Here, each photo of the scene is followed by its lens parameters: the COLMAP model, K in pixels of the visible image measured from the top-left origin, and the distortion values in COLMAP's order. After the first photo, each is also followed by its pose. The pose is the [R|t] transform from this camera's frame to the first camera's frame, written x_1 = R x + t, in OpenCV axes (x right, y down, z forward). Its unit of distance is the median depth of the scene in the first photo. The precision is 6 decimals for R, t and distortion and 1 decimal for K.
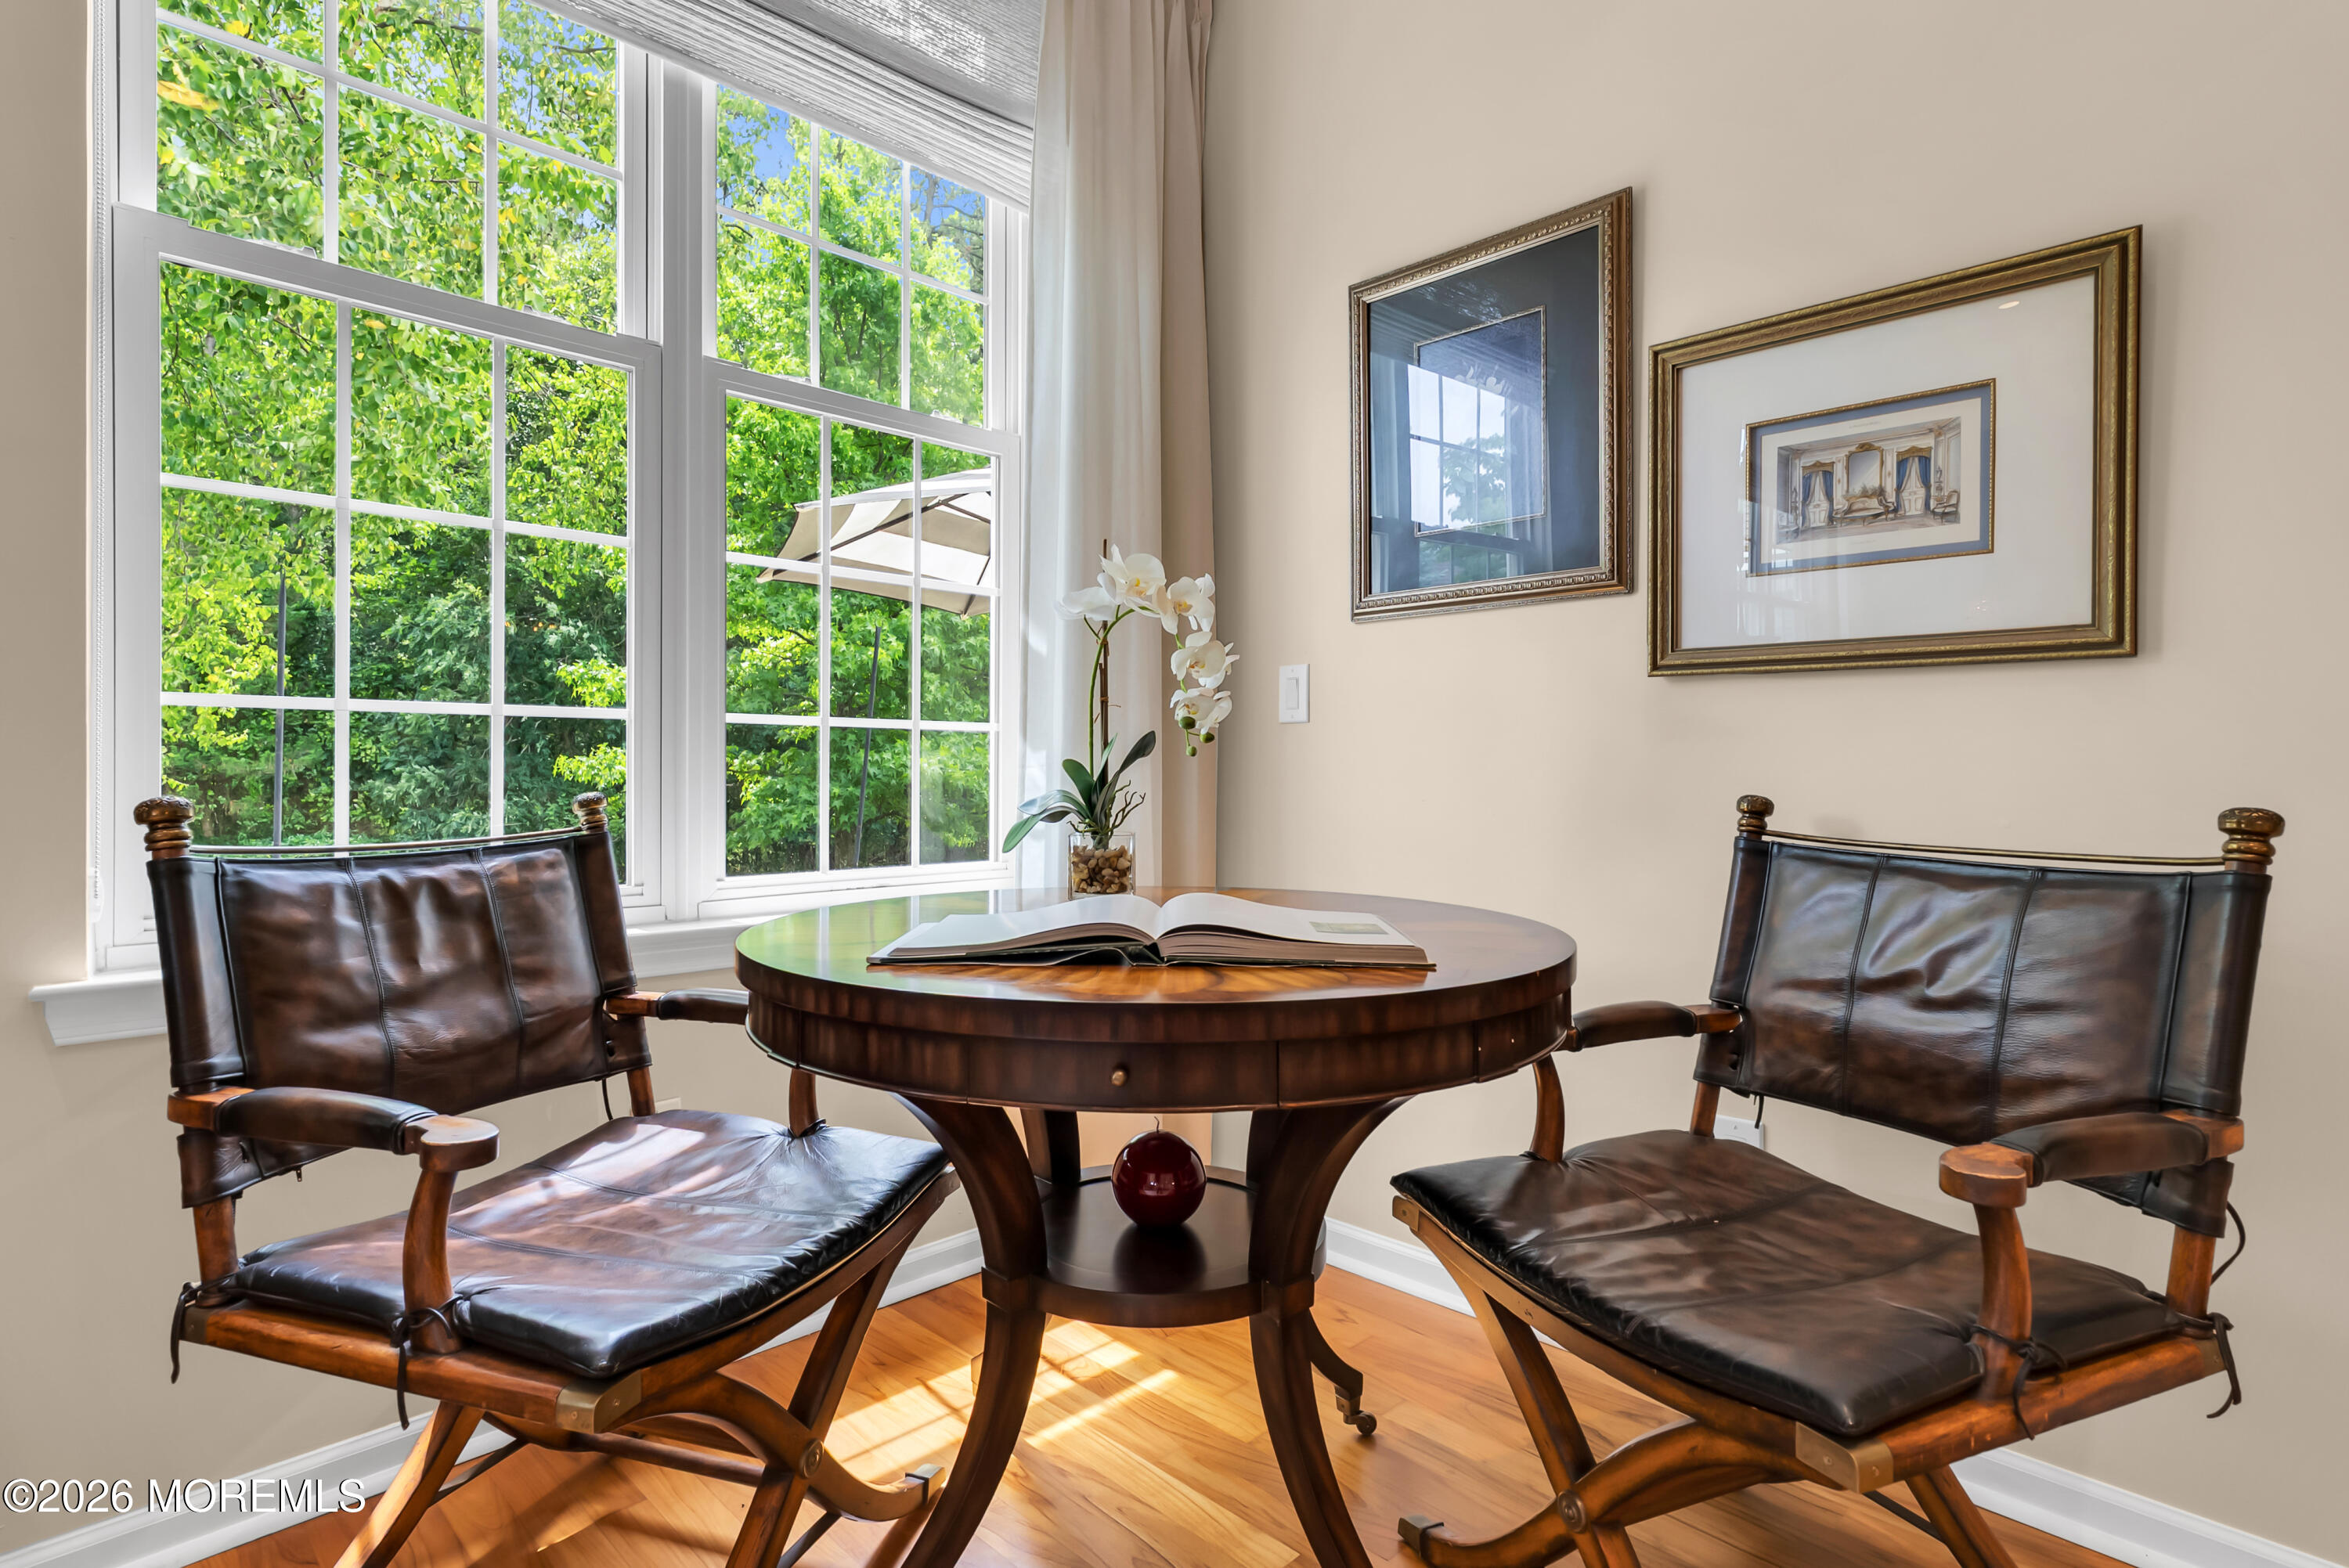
lens RADIAL K [[1176.5, 0, 1168.3], [0, 1176.5, 779.5], [0, 0, 1]] dist [-0.000616, 0.000458]
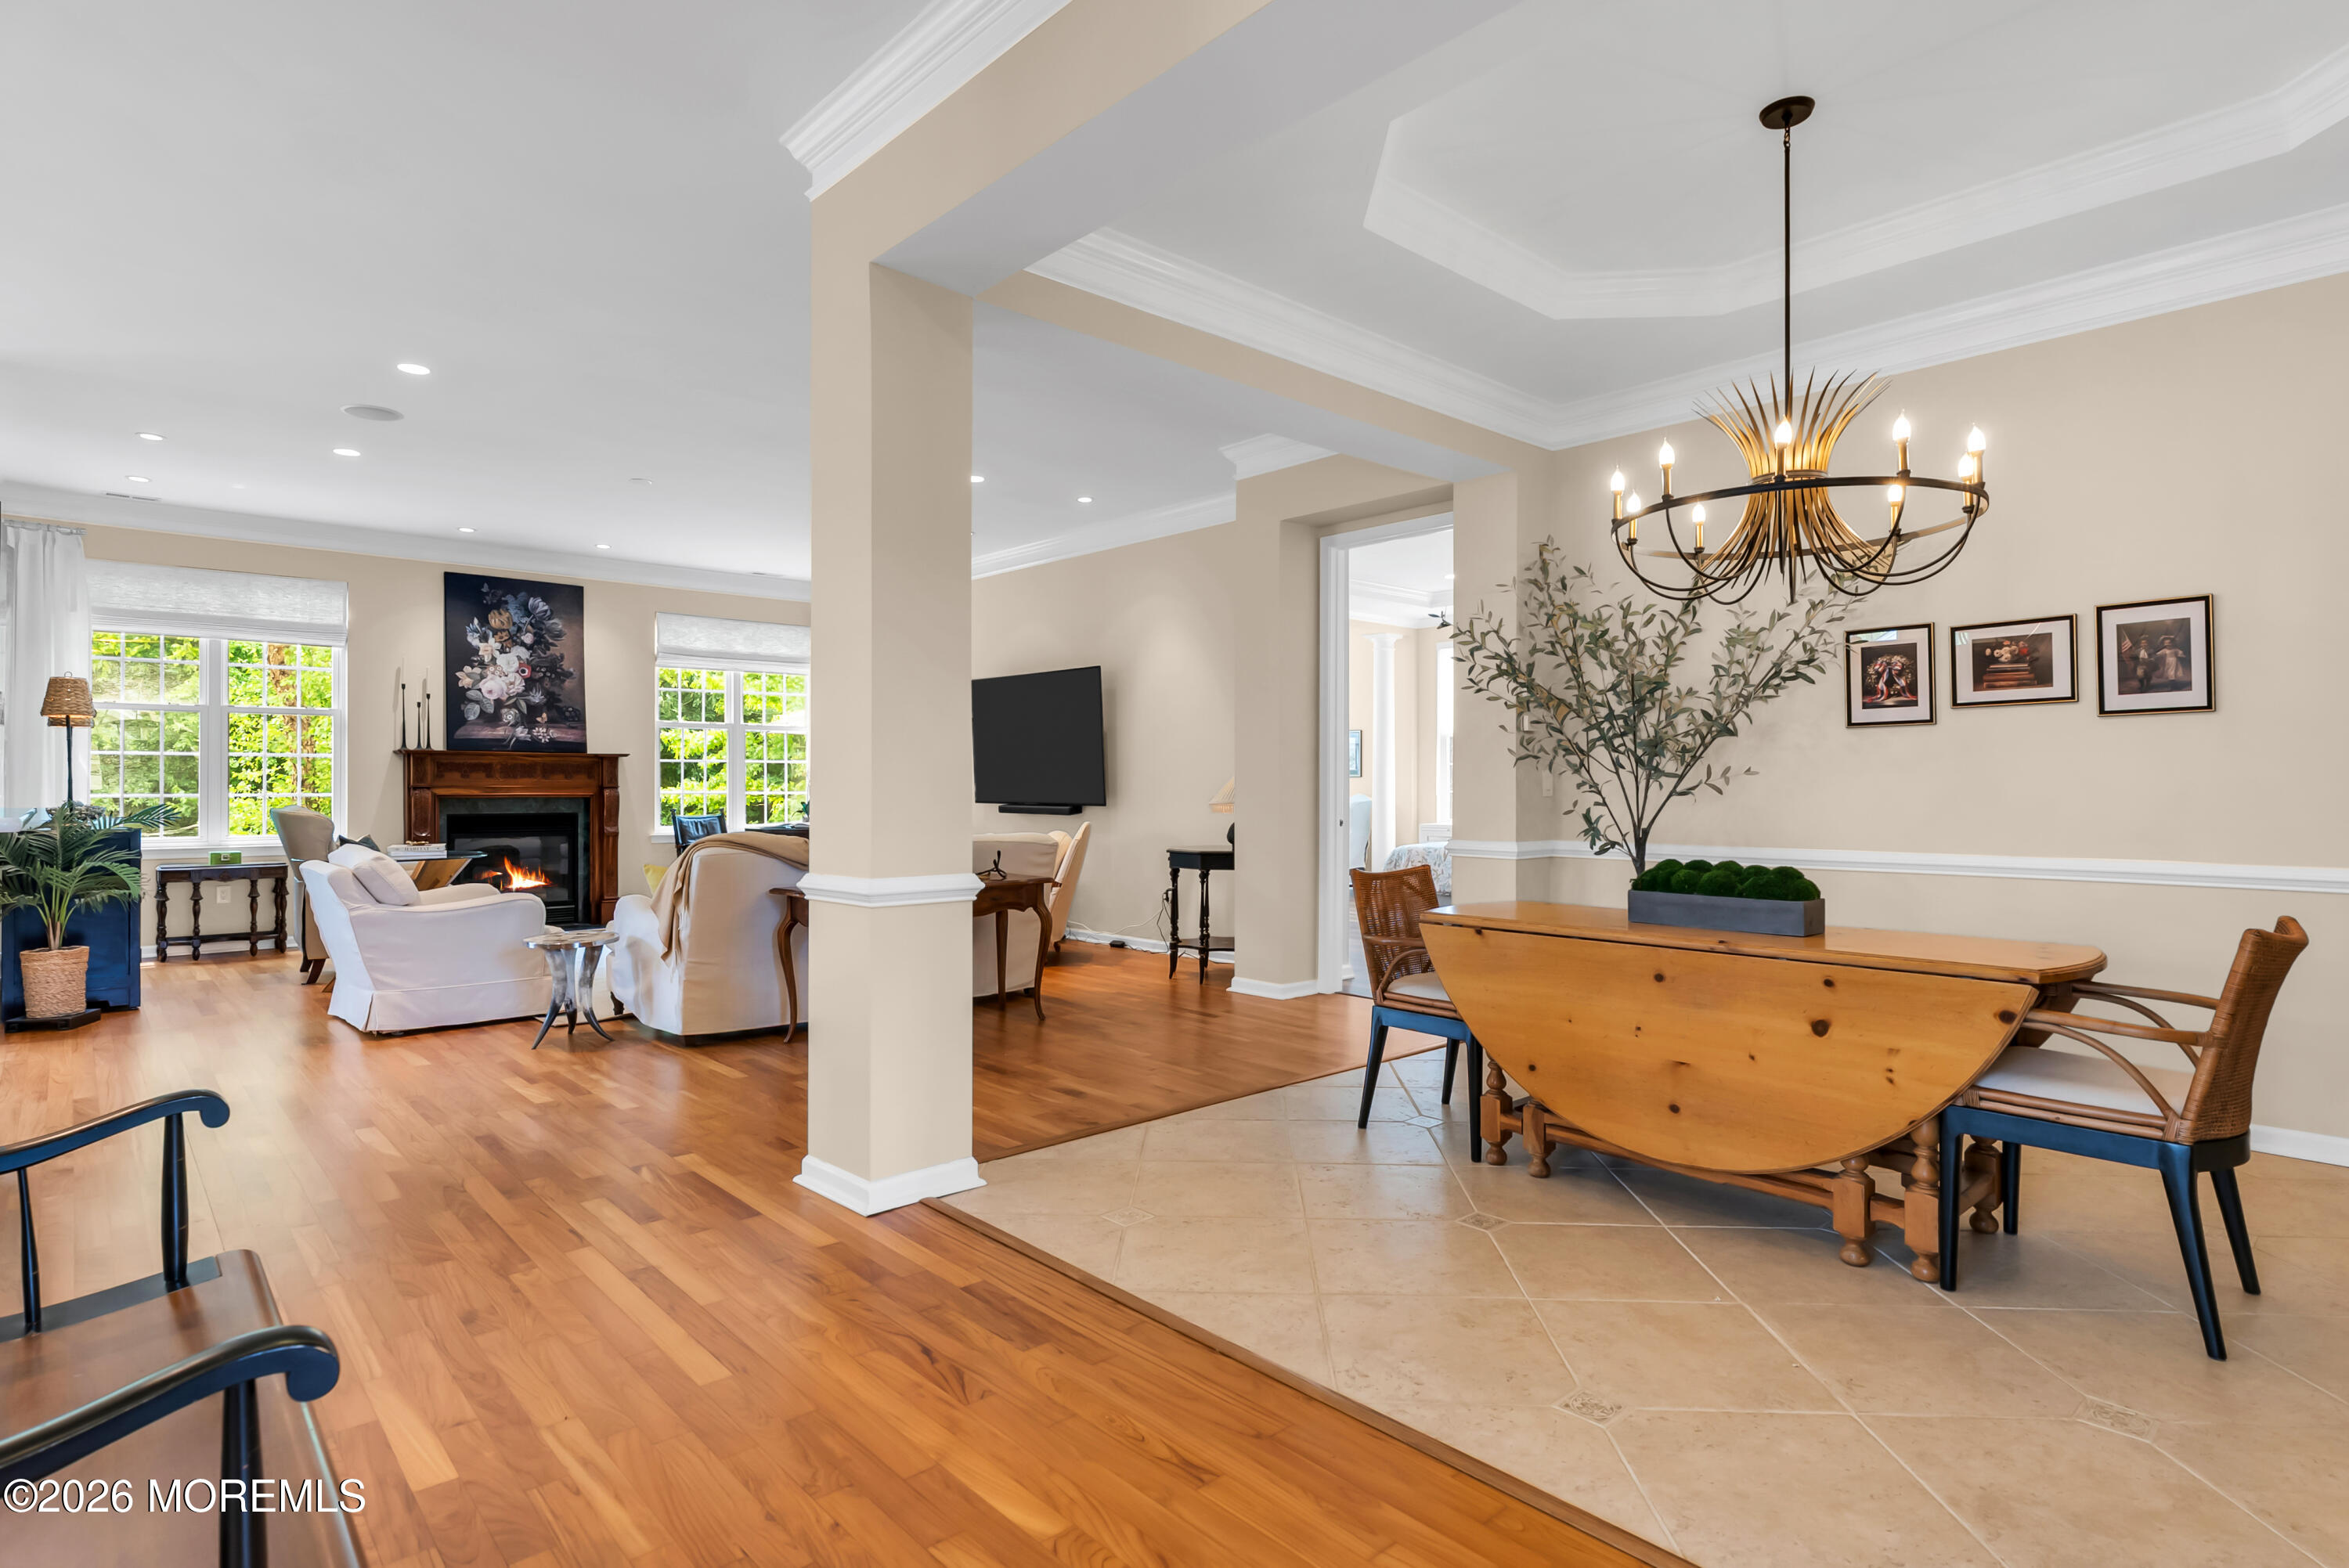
lens RADIAL K [[1176.5, 0, 1168.3], [0, 1176.5, 779.5], [0, 0, 1]] dist [-0.000616, 0.000458]
pose [[0.999353, -0.007337, -0.035217, 2.109640], [0.007002, 0.999929, -0.009629, -0.062819], [0.035286, 0.009376, 0.999333, -5.190539]]
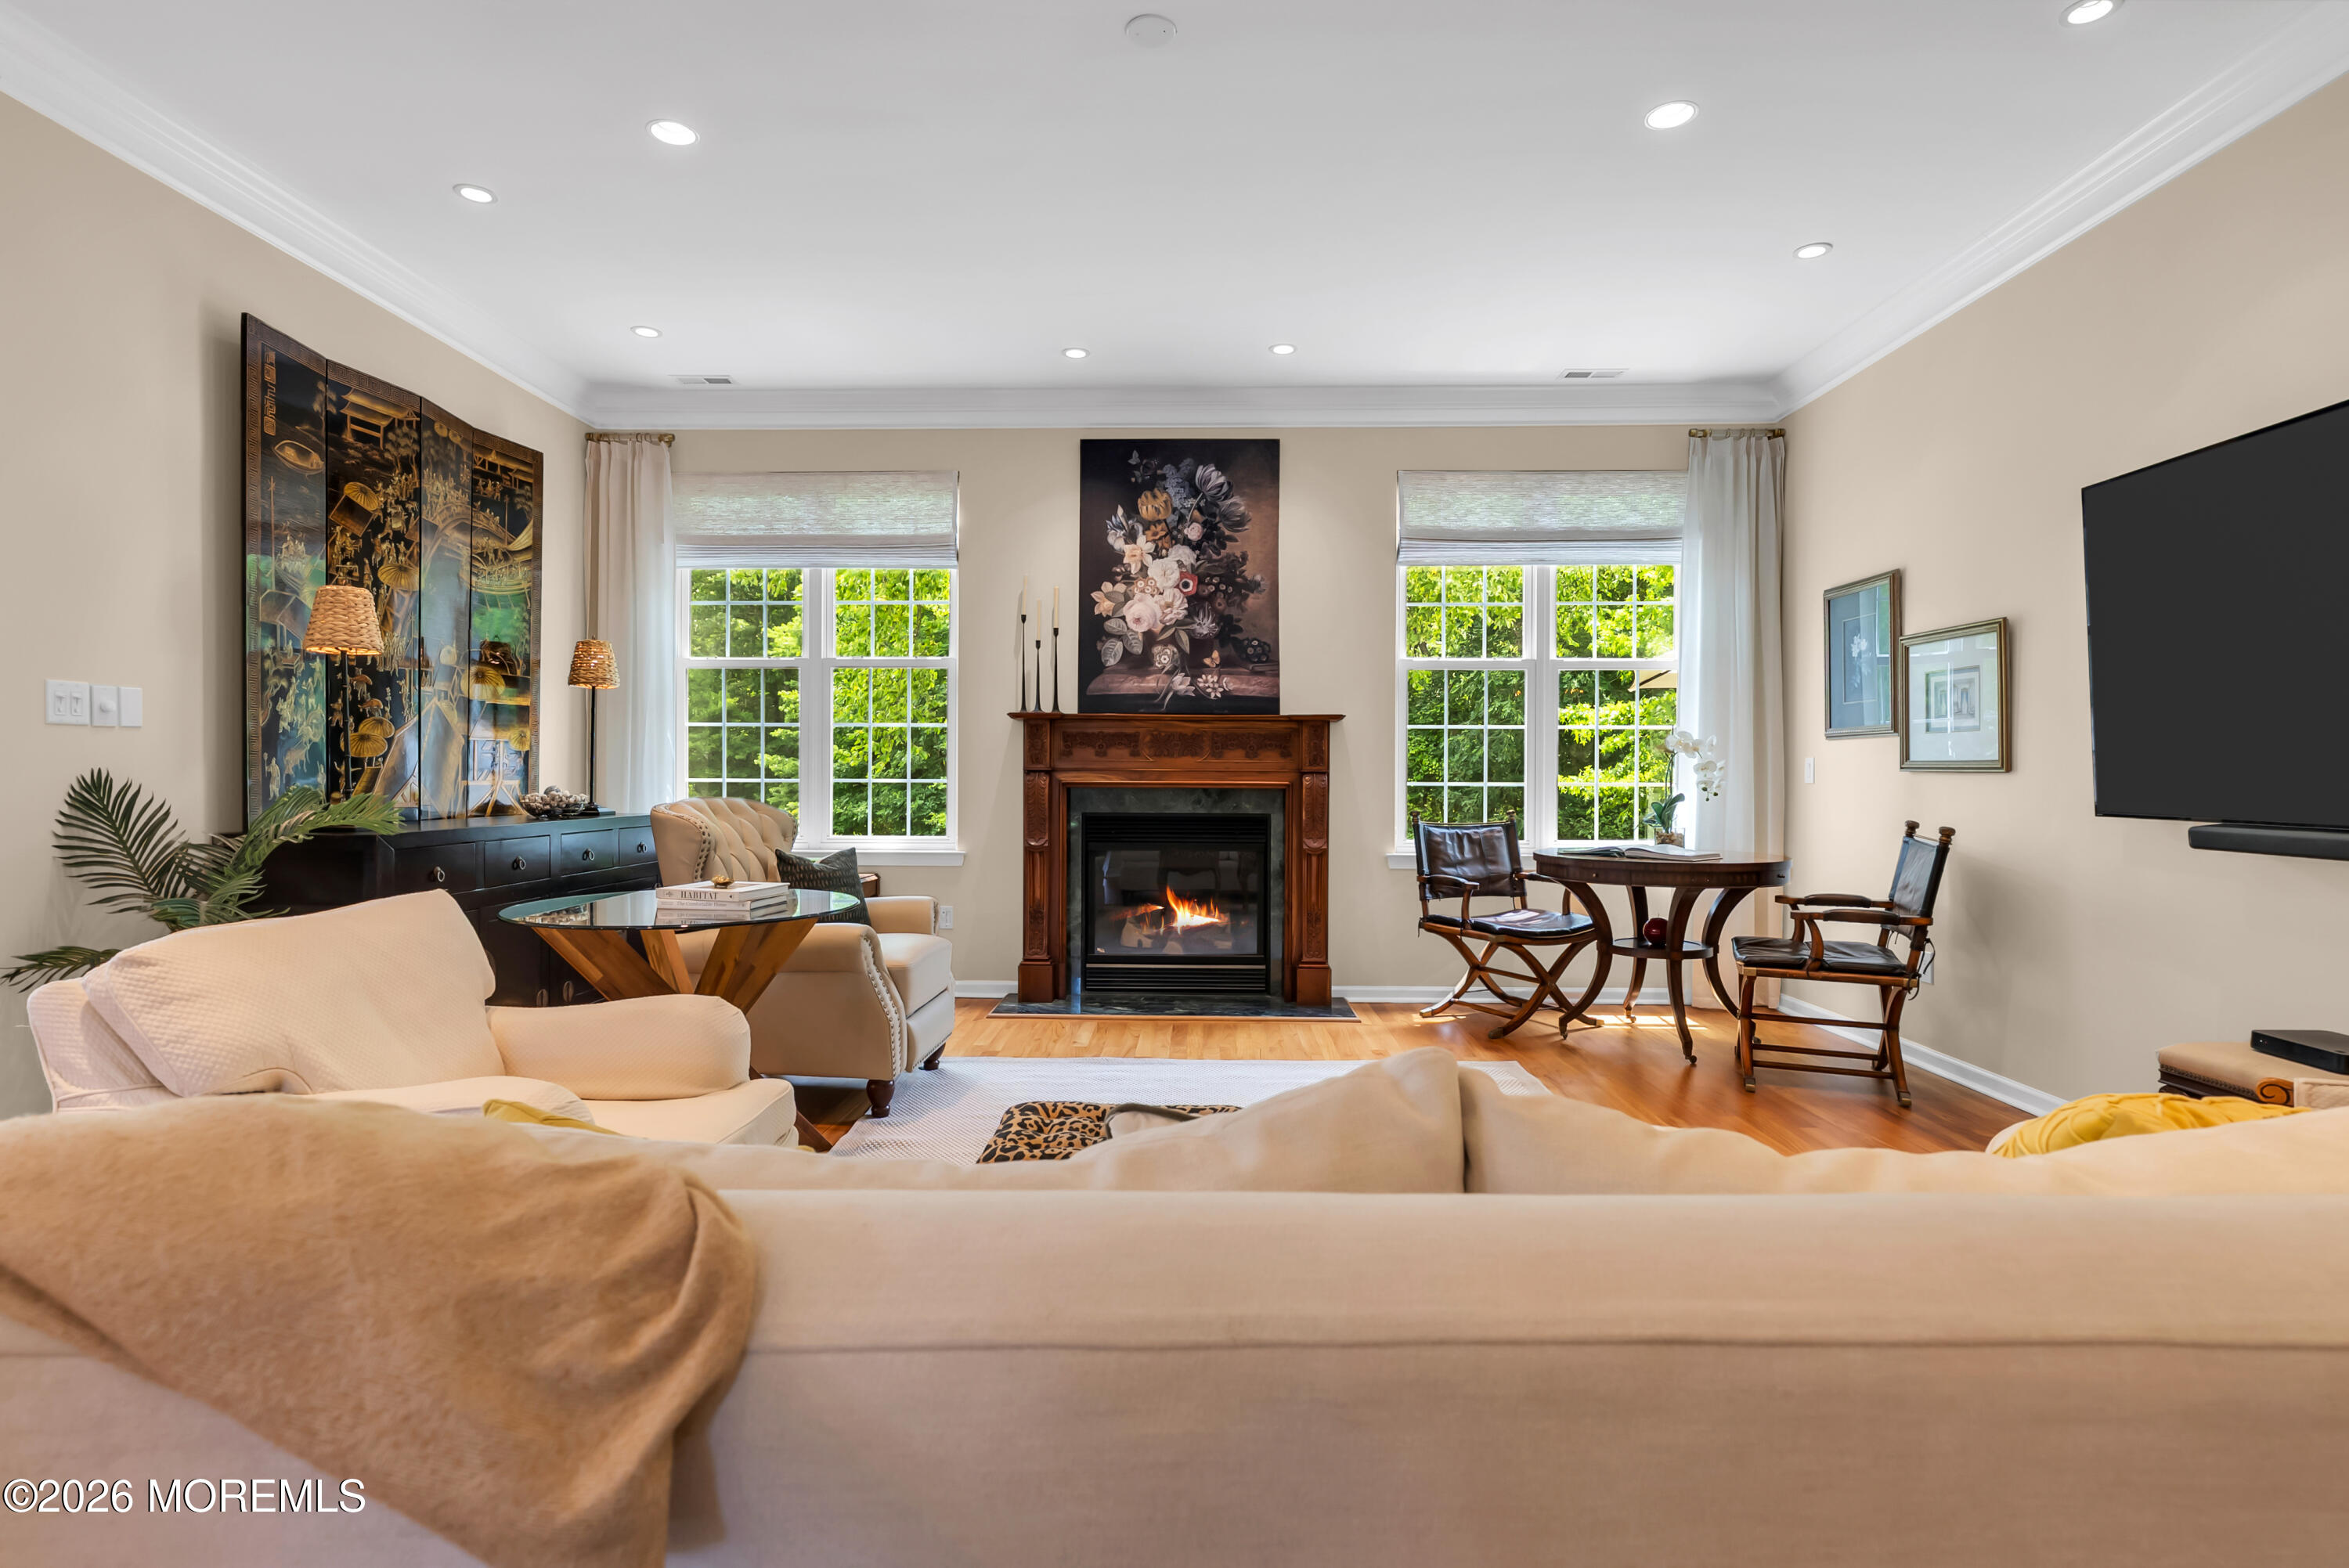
lens RADIAL K [[1176.5, 0, 1168.3], [0, 1176.5, 779.5], [0, 0, 1]] dist [-0.000616, 0.000458]
pose [[0.683588, 0.000211, -0.729868, 1.346477], [-0.003698, 0.999988, -0.003175, -0.065851], [0.729859, 0.004870, 0.683581, -2.086843]]
